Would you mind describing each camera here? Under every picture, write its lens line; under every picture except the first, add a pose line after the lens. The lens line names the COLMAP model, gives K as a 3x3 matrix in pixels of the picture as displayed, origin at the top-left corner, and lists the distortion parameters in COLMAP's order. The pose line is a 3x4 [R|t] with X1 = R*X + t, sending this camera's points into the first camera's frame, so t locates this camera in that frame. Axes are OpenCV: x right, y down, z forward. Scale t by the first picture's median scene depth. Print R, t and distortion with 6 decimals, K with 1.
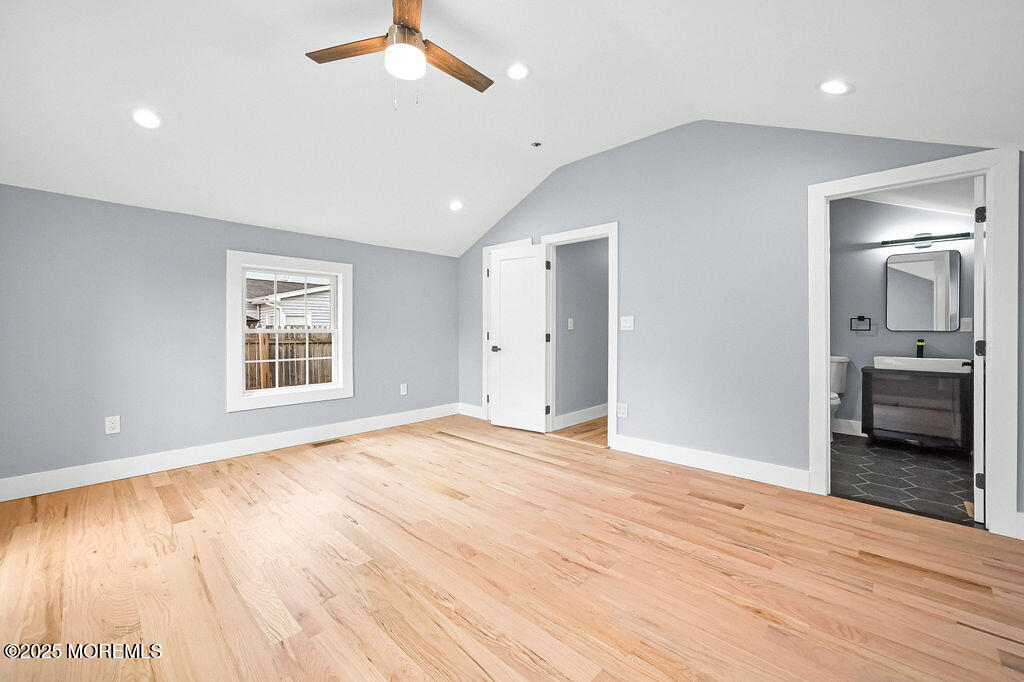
lens RADIAL K [[408.8, 0, 513.3], [0, 408.8, 333.0], [0, 0, 1]] dist [0.000425, -0.000025]
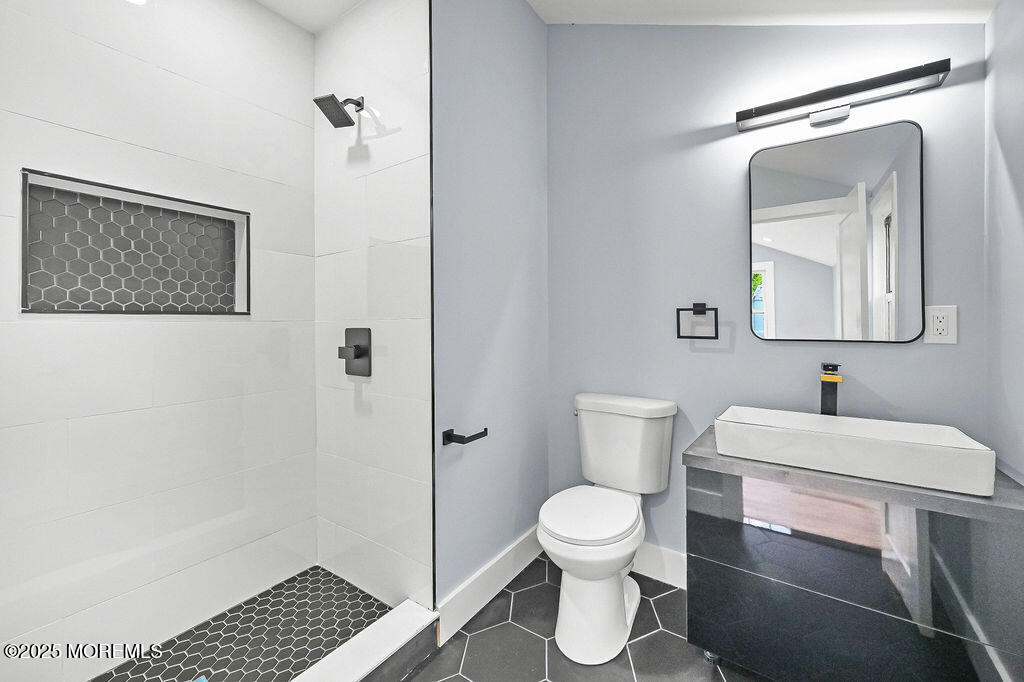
lens RADIAL K [[408.8, 0, 513.3], [0, 408.8, 333.0], [0, 0, 1]] dist [0.000425, -0.000025]
pose [[0.987420, -0.003822, 0.158073, 0.659941], [0.004220, 0.999989, -0.002183, -0.012612], [-0.158063, 0.002823, 0.987425, 0.684051]]
